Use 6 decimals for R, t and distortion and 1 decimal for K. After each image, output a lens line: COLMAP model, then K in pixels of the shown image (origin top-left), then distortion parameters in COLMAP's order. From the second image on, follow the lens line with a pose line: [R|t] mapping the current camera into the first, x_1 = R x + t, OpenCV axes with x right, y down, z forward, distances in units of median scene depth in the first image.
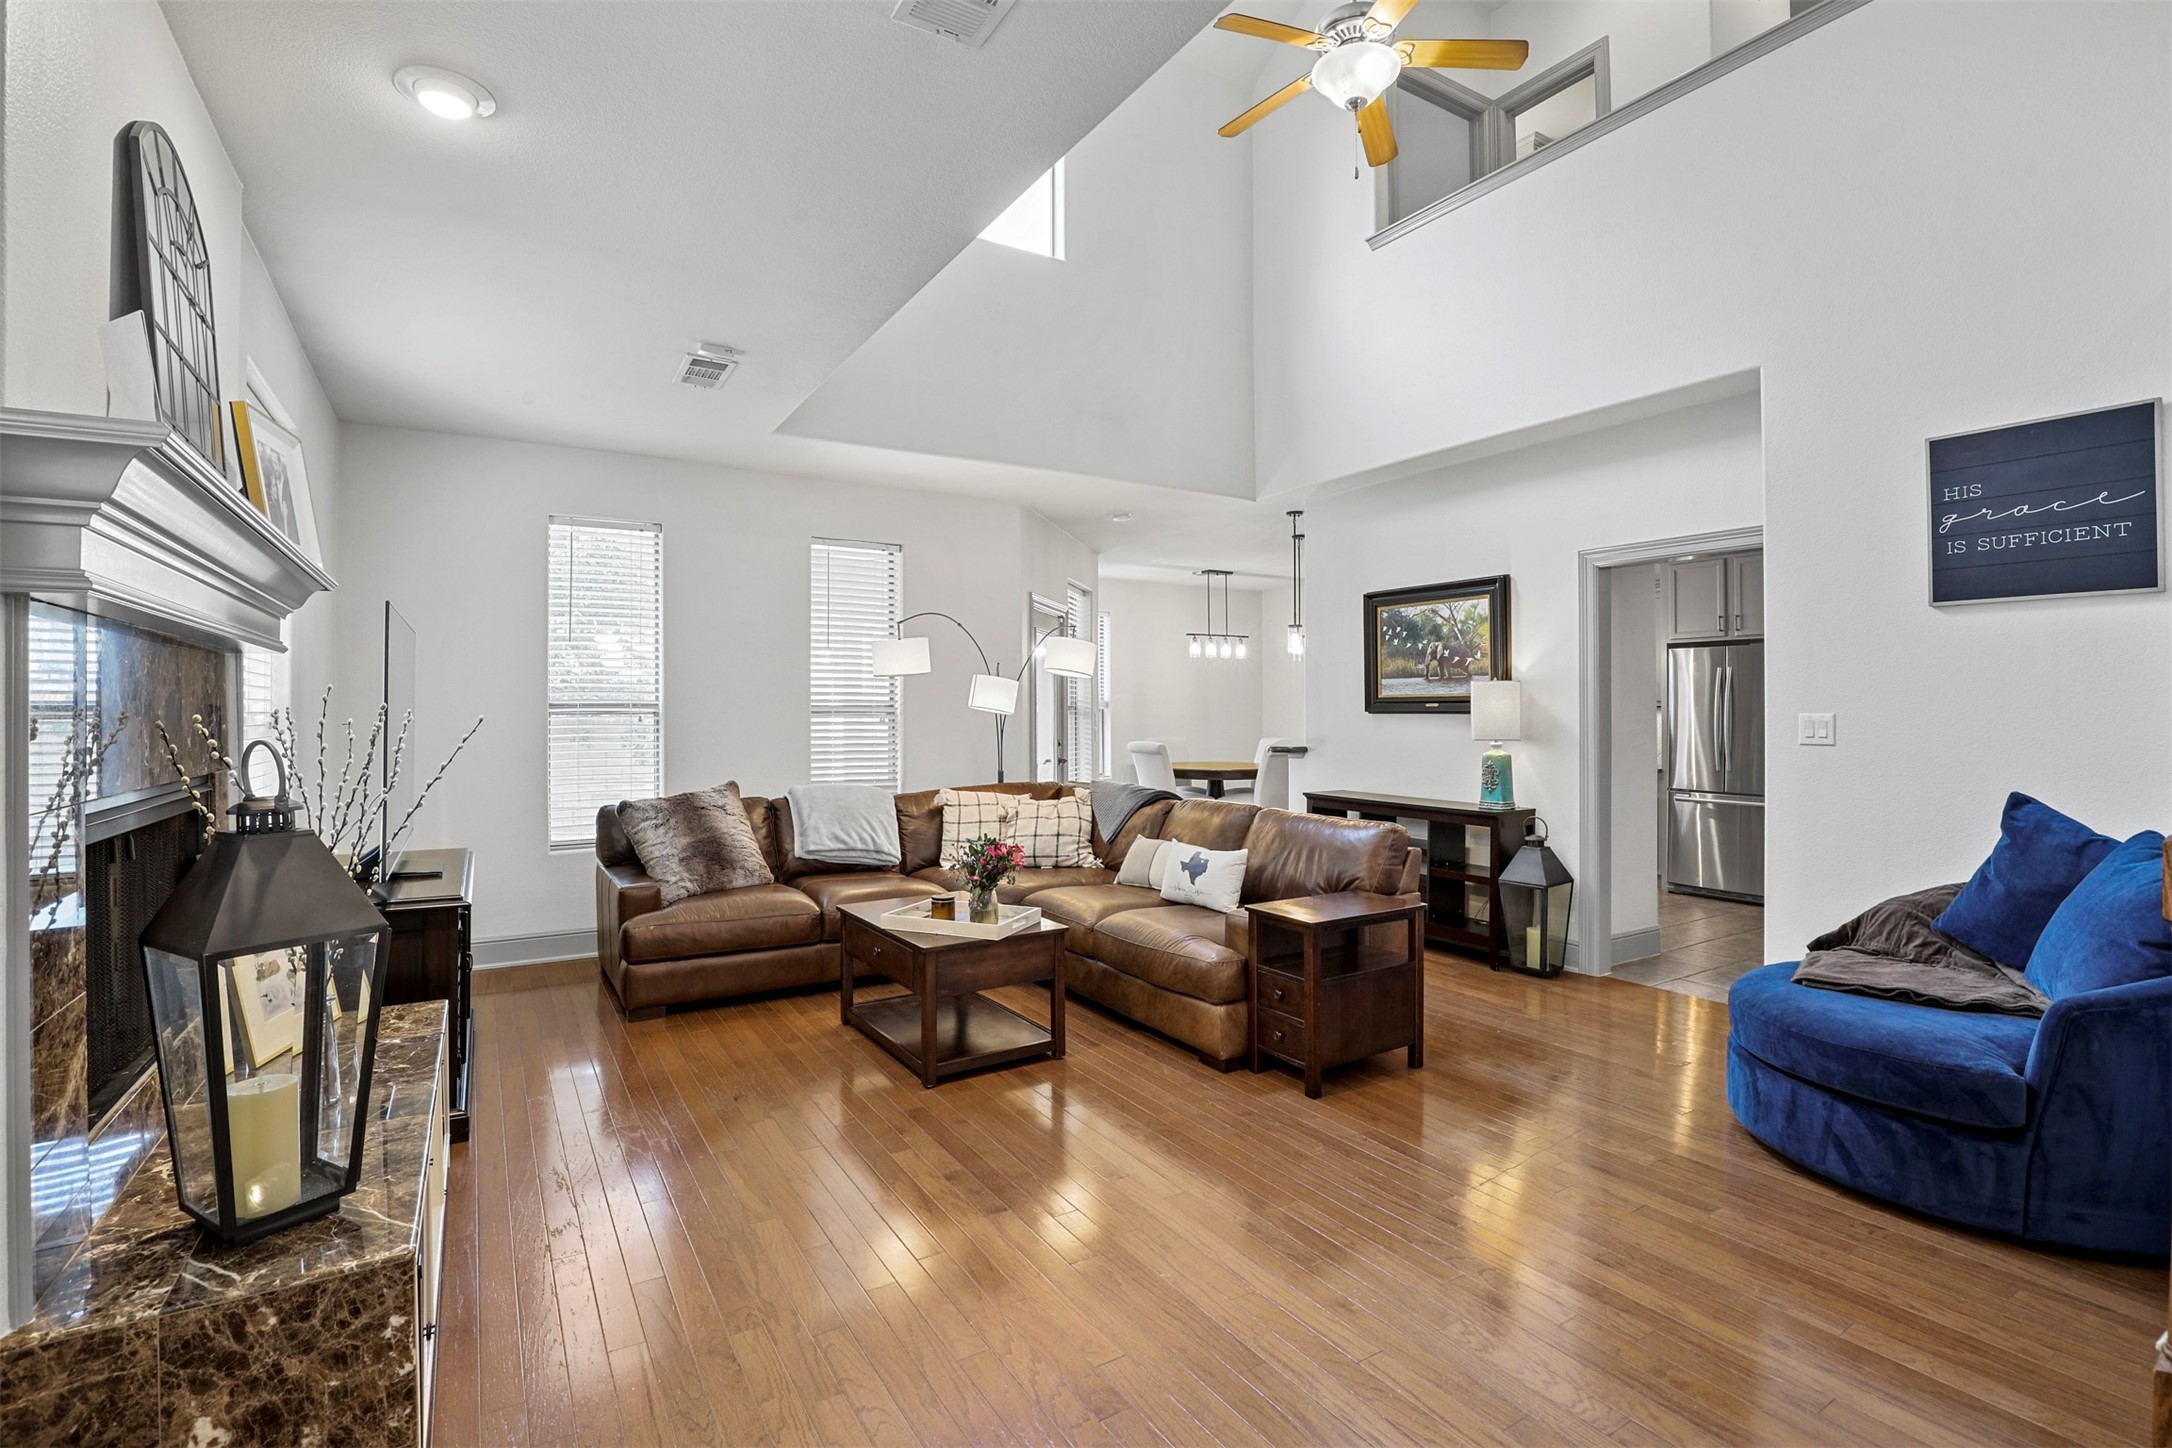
lens RADIAL K [[993.3, 0, 1084.1], [0, 993.3, 723.2], [0, 0, 1]] dist [-0.031616, 0.003304]
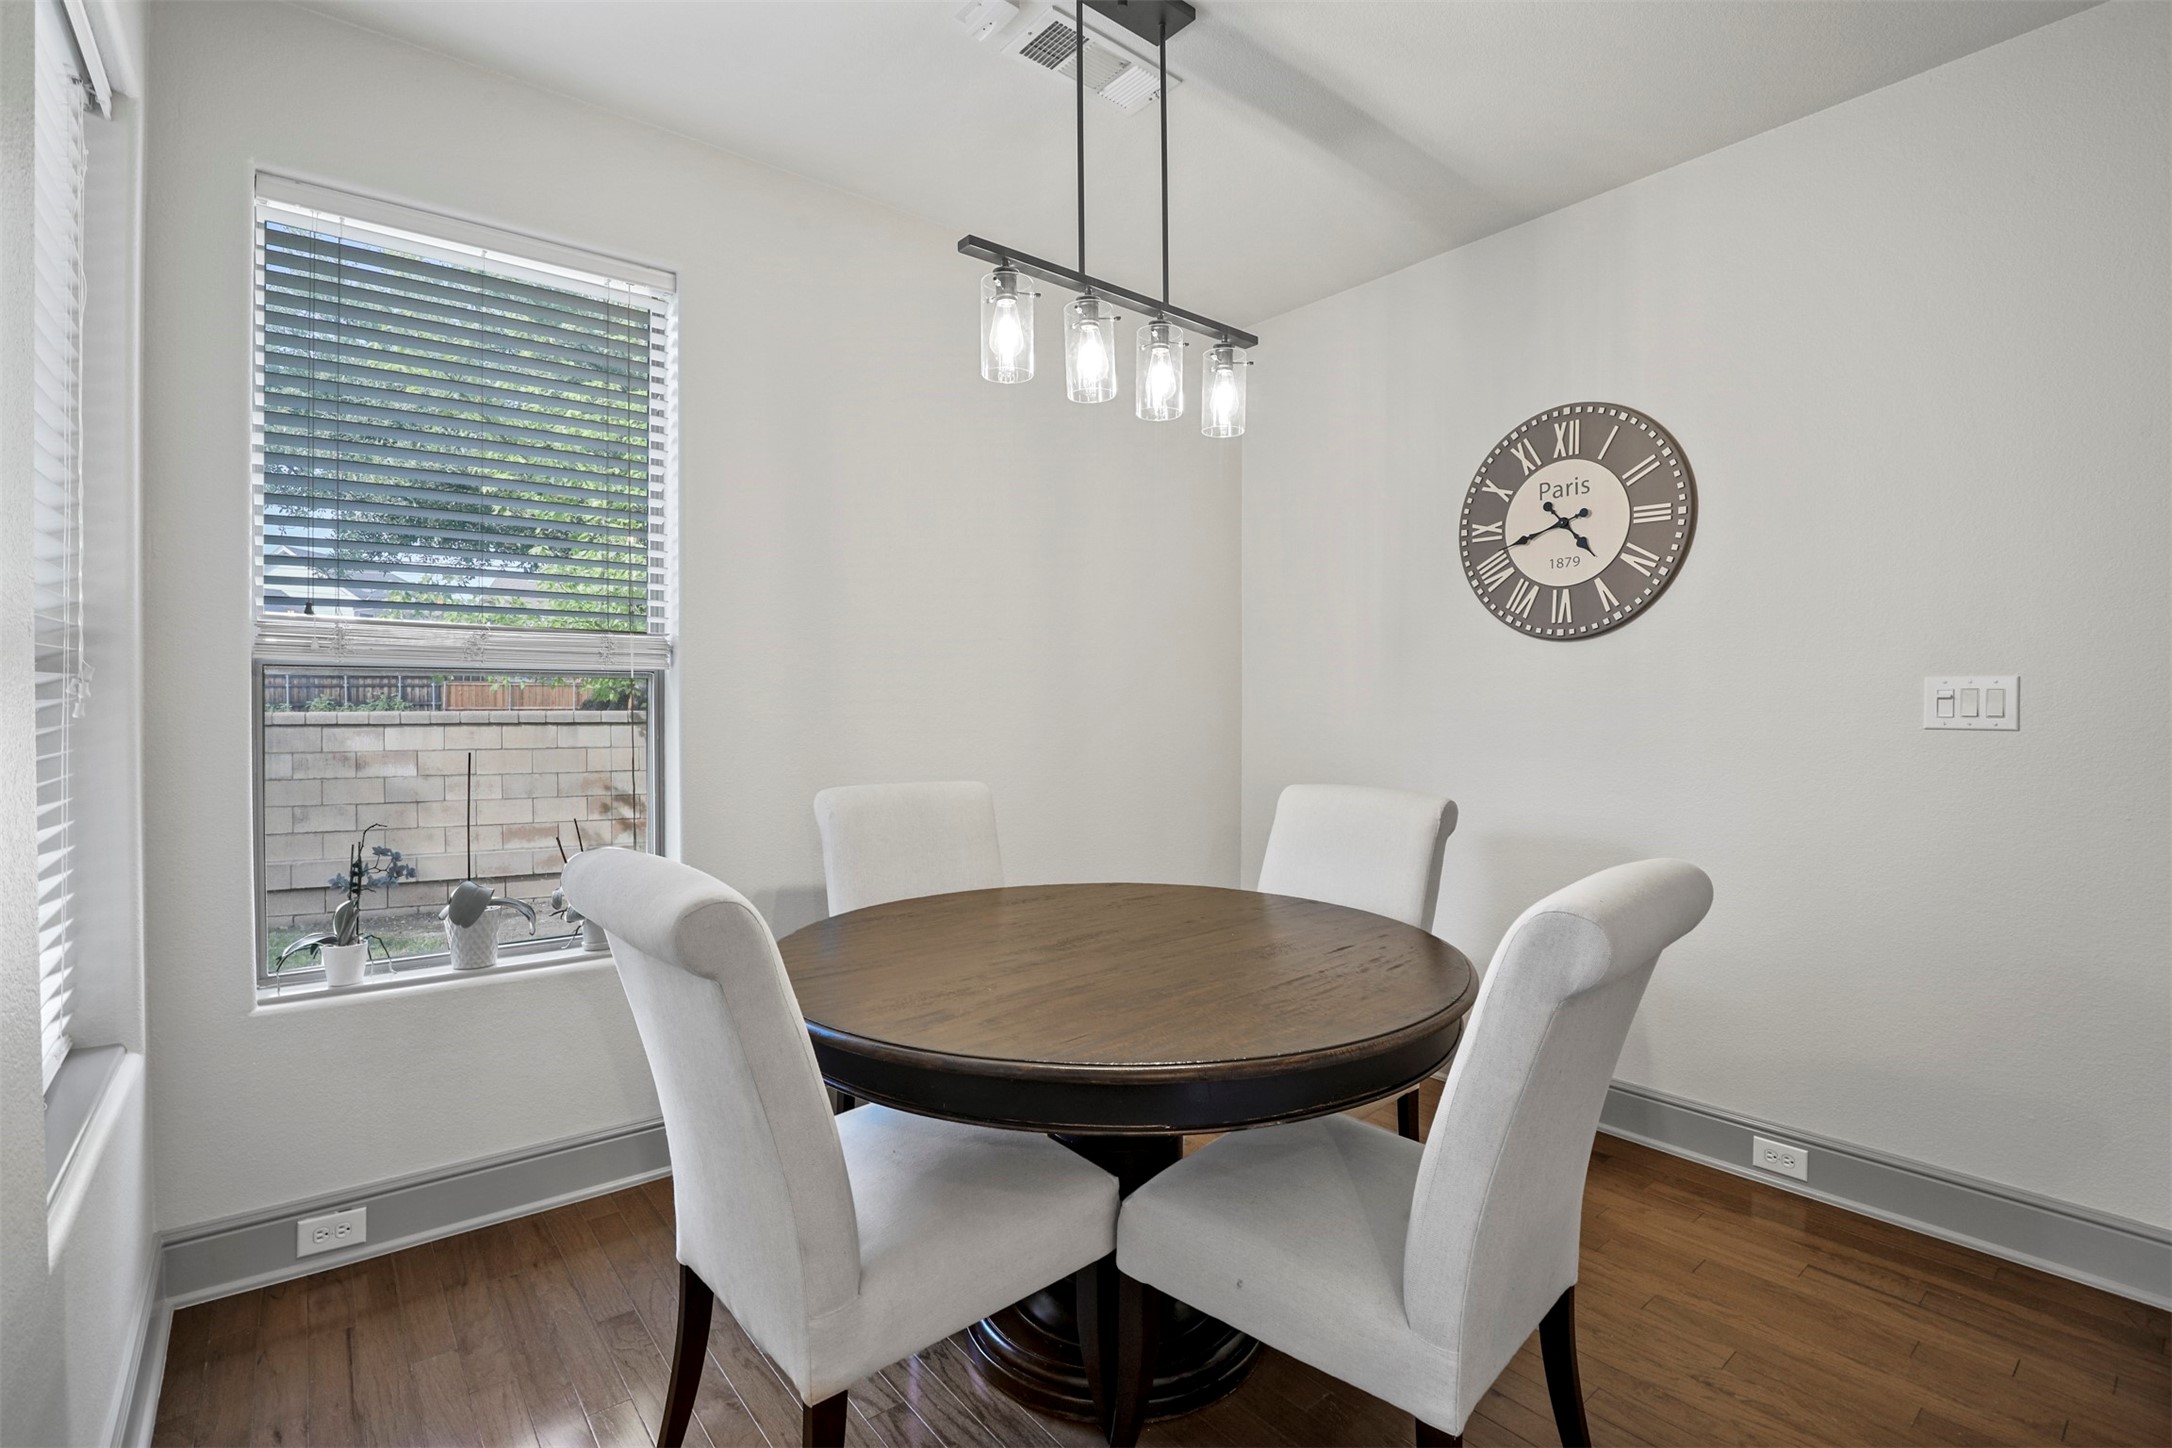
lens RADIAL K [[993.3, 0, 1087.8], [0, 993.3, 709.9], [0, 0, 1]] dist [-0.031616, 0.003304]
pose [[0.992017, -0.009243, 0.125762, 0.100474], [0.007267, 0.999843, 0.016165, -0.006561], [-0.125892, -0.015122, 0.991929, 0.795625]]
